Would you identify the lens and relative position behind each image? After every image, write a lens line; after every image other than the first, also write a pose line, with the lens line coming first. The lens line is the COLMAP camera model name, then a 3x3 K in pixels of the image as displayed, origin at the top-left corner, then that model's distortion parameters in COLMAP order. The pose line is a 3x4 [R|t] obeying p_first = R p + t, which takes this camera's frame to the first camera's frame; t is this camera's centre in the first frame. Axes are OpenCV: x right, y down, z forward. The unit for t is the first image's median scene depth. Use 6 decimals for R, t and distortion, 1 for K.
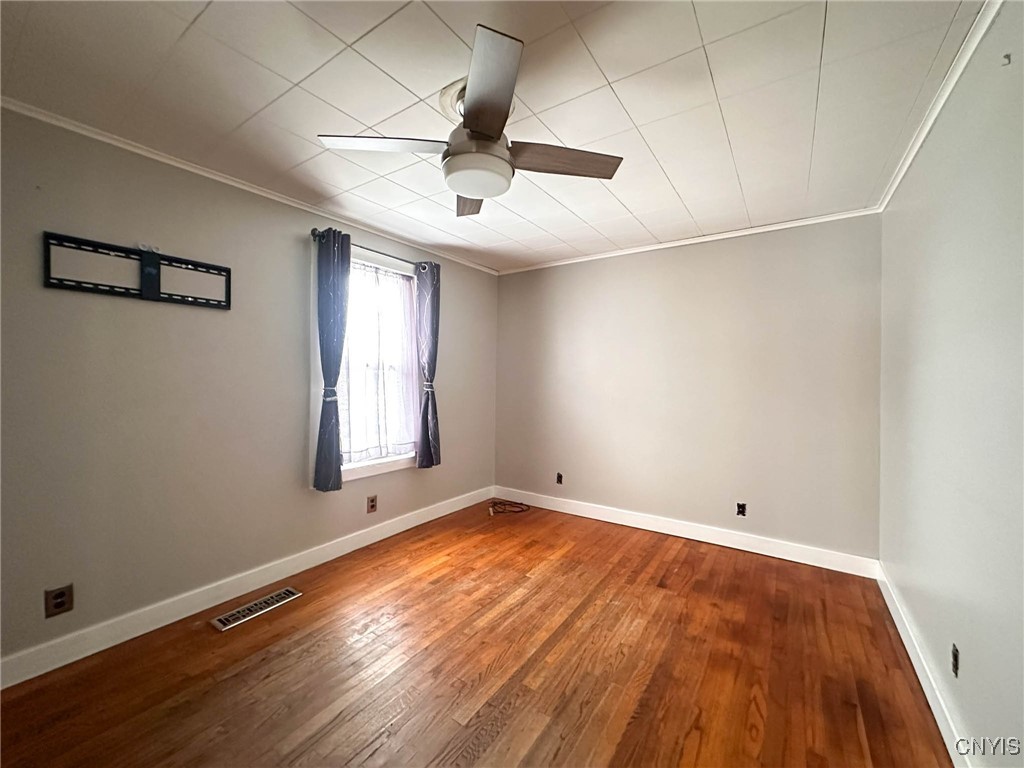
lens RADIAL K [[424.5, 0, 512.0], [0, 424.5, 384.0], [0, 0, 1]] dist [-0.002059, 0.000343]
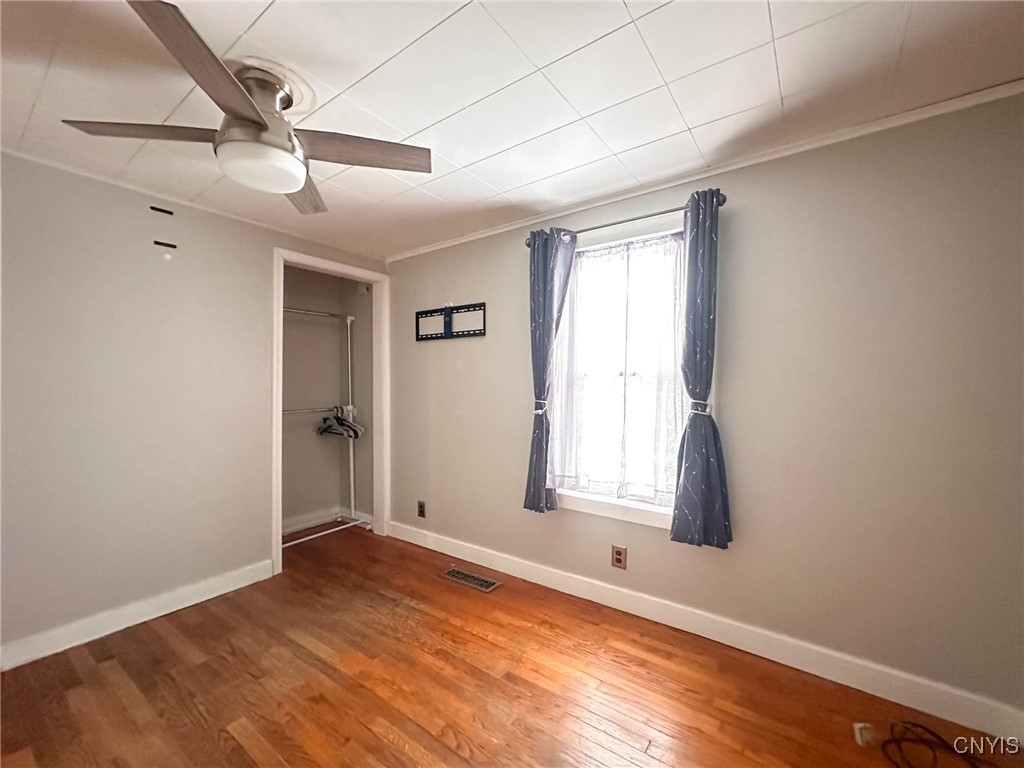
lens RADIAL K [[424.5, 0, 512.0], [0, 424.5, 384.0], [0, 0, 1]] dist [-0.002059, 0.000343]
pose [[-0.043283, -0.006423, -0.999042, 0.567662], [-0.018944, 0.999805, -0.005607, -0.023090], [0.998883, 0.018683, -0.043397, 1.089405]]
